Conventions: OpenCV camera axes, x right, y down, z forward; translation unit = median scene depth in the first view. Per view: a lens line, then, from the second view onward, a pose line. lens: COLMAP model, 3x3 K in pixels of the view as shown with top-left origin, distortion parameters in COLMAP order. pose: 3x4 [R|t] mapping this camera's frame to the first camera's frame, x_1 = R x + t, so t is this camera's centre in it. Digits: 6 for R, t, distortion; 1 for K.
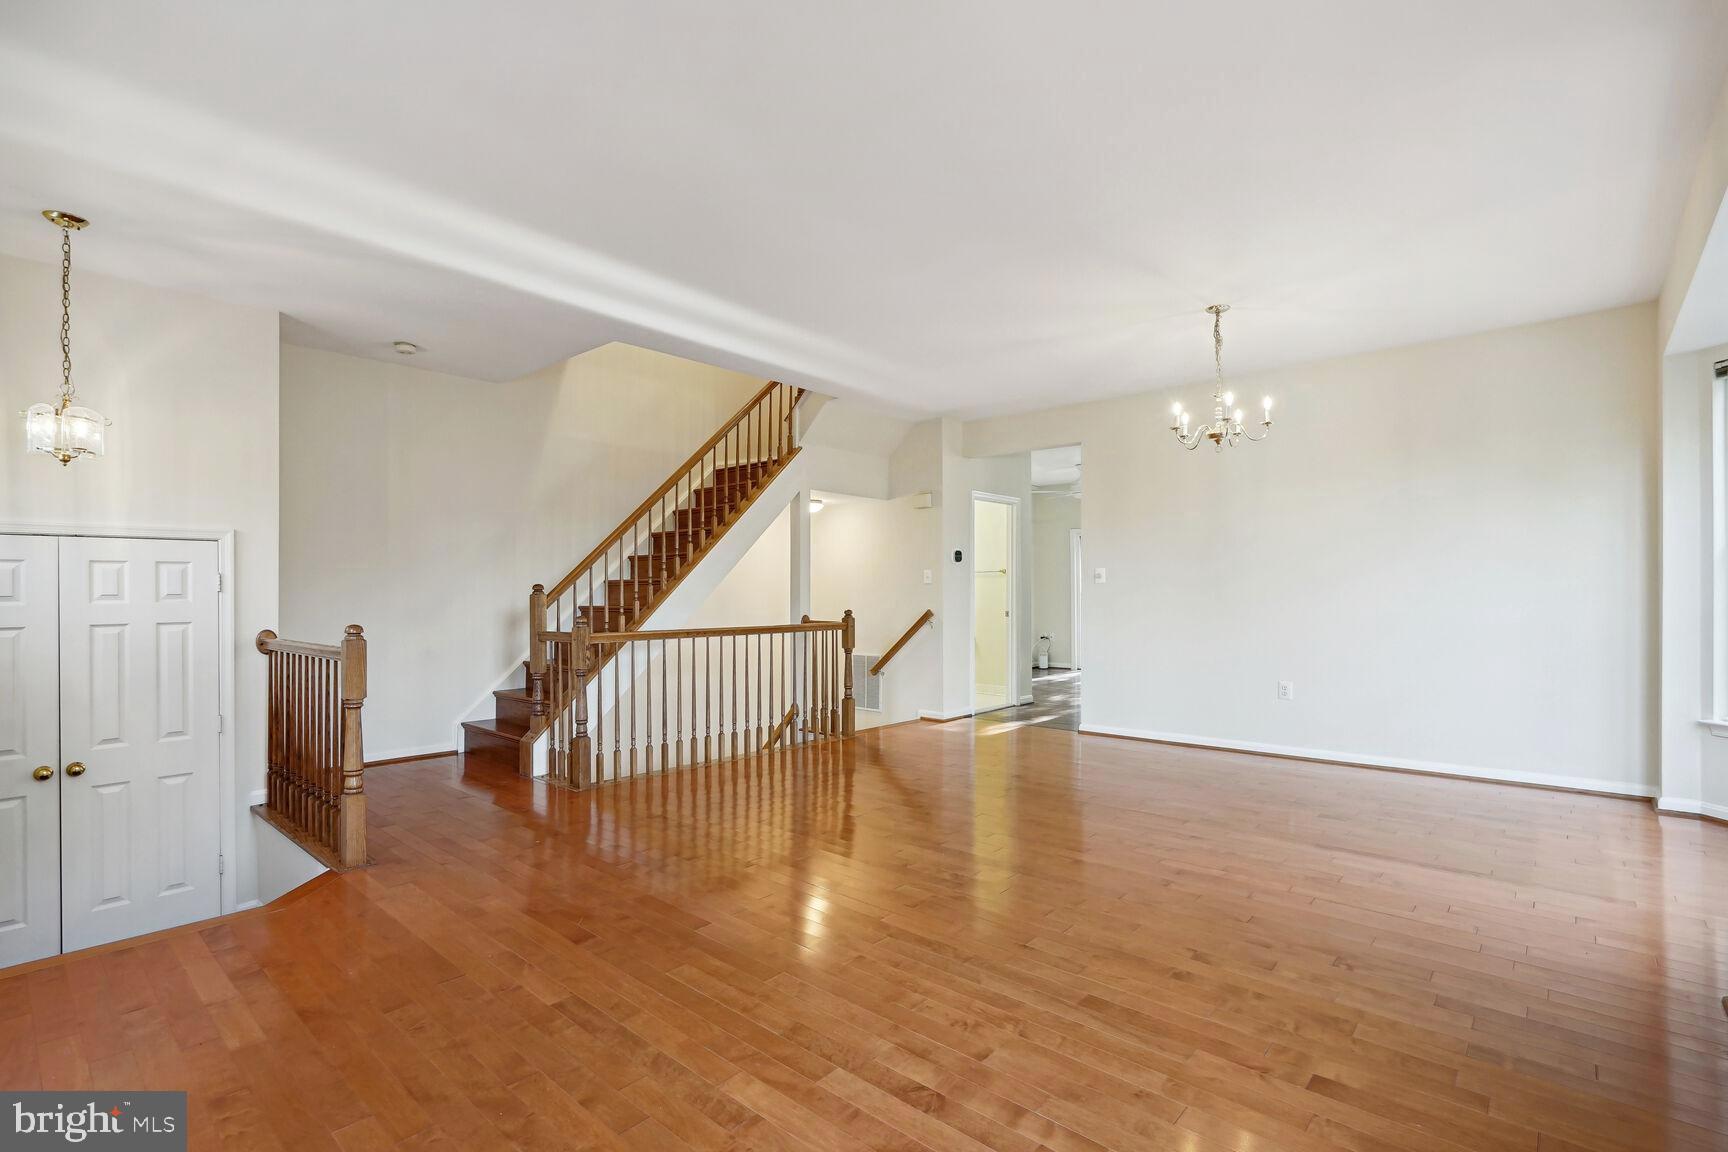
lens RADIAL K [[795.6, 0, 869.7], [0, 795.6, 589.0], [0, 0, 1]] dist [-0.002246, -0.000157]
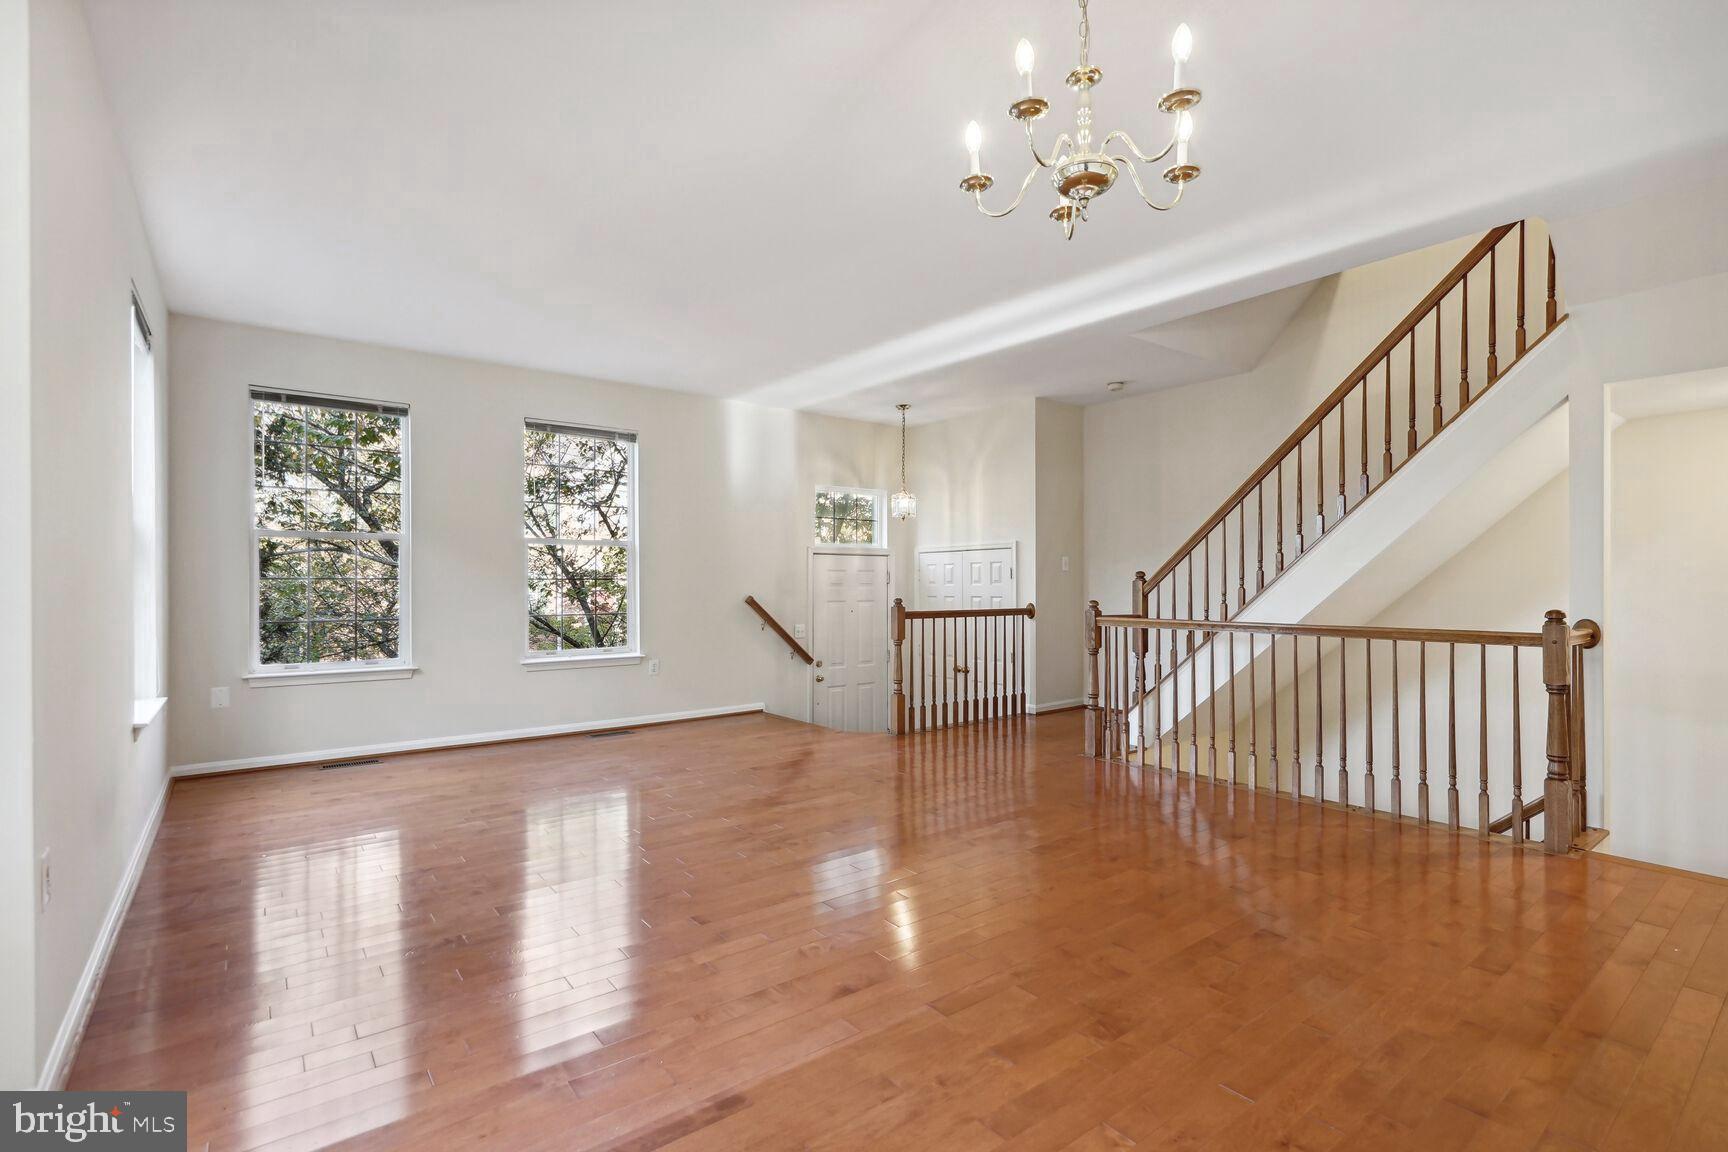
lens RADIAL K [[795.6, 0, 868.8], [0, 795.6, 576.3], [0, 0, 1]] dist [-0.002246, -0.000157]
pose [[-0.177409, -0.001919, -0.984135, 0.709464], [0.009159, 0.999952, -0.003601, 0.000799], [0.984095, -0.009652, -0.177383, 0.802108]]
